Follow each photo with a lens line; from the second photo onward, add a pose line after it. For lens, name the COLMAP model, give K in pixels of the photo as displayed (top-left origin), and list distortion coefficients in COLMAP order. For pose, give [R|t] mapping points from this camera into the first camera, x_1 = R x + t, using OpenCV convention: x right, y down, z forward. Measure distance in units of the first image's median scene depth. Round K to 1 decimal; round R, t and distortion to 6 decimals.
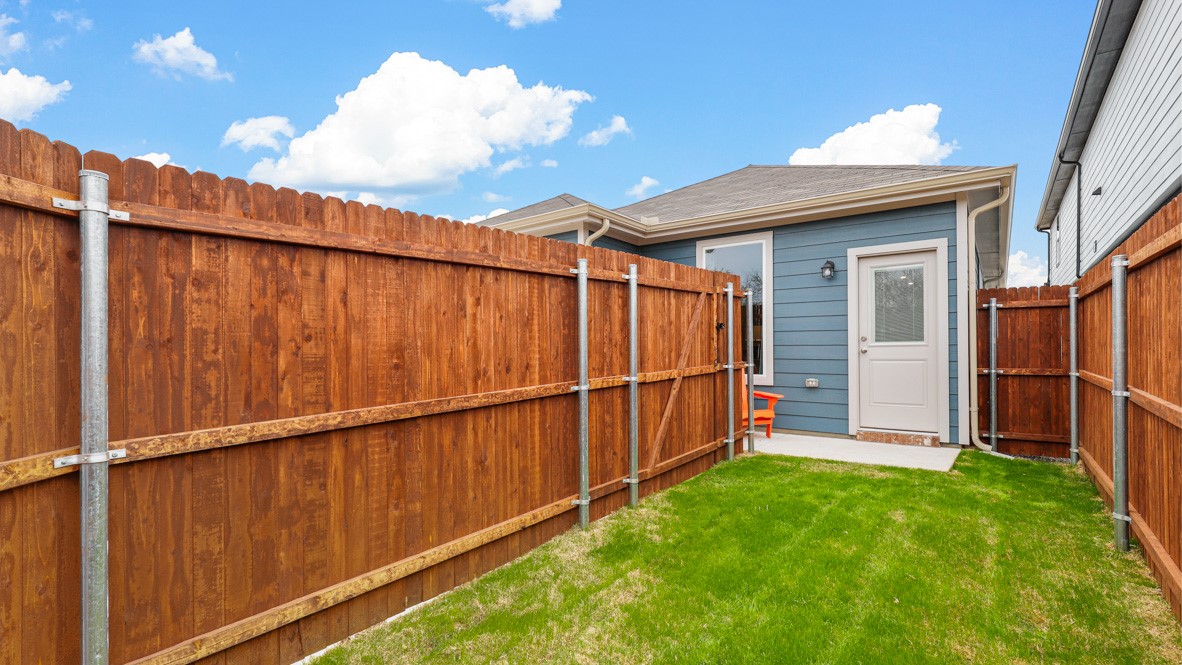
lens RADIAL K [[537.1, 0, 591.2], [0, 537.1, 340.7], [0, 0, 1]] dist [0.001395, -0.000001]
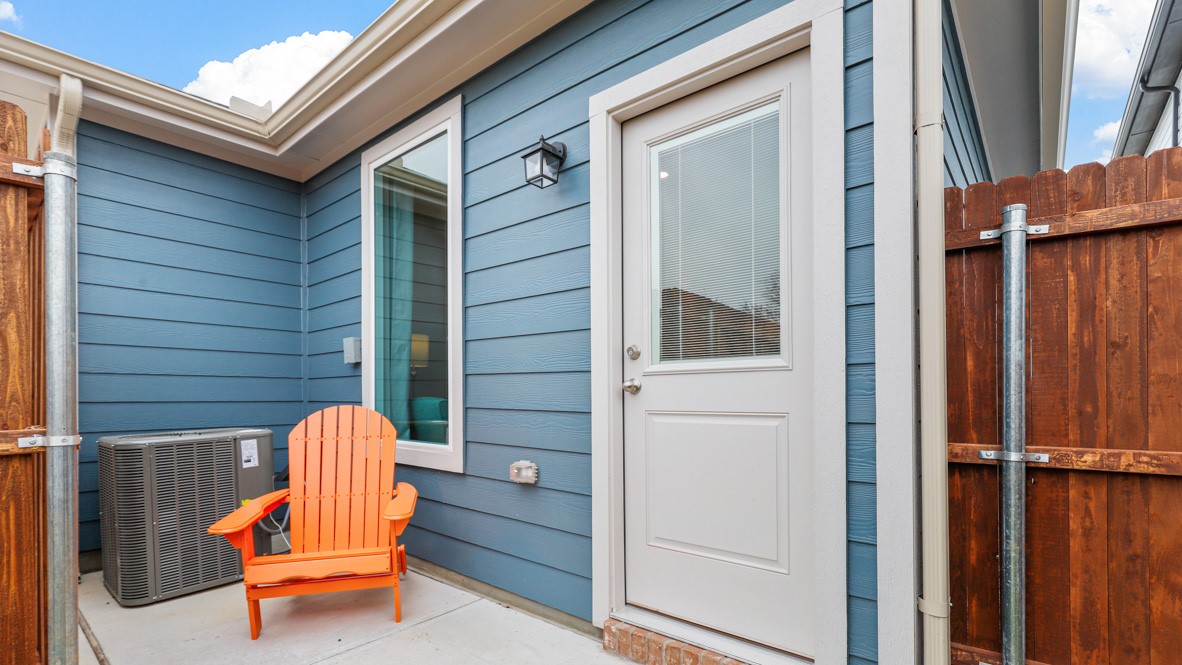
lens RADIAL K [[537.1, 0, 584.8], [0, 537.1, 383.7], [0, 0, 1]] dist [0.001395, -0.000001]
pose [[0.998476, -0.000998, -0.055177, 0.531147], [0.001320, 0.999982, 0.005790, 0.015689], [0.055170, -0.005854, 0.998460, 0.695705]]
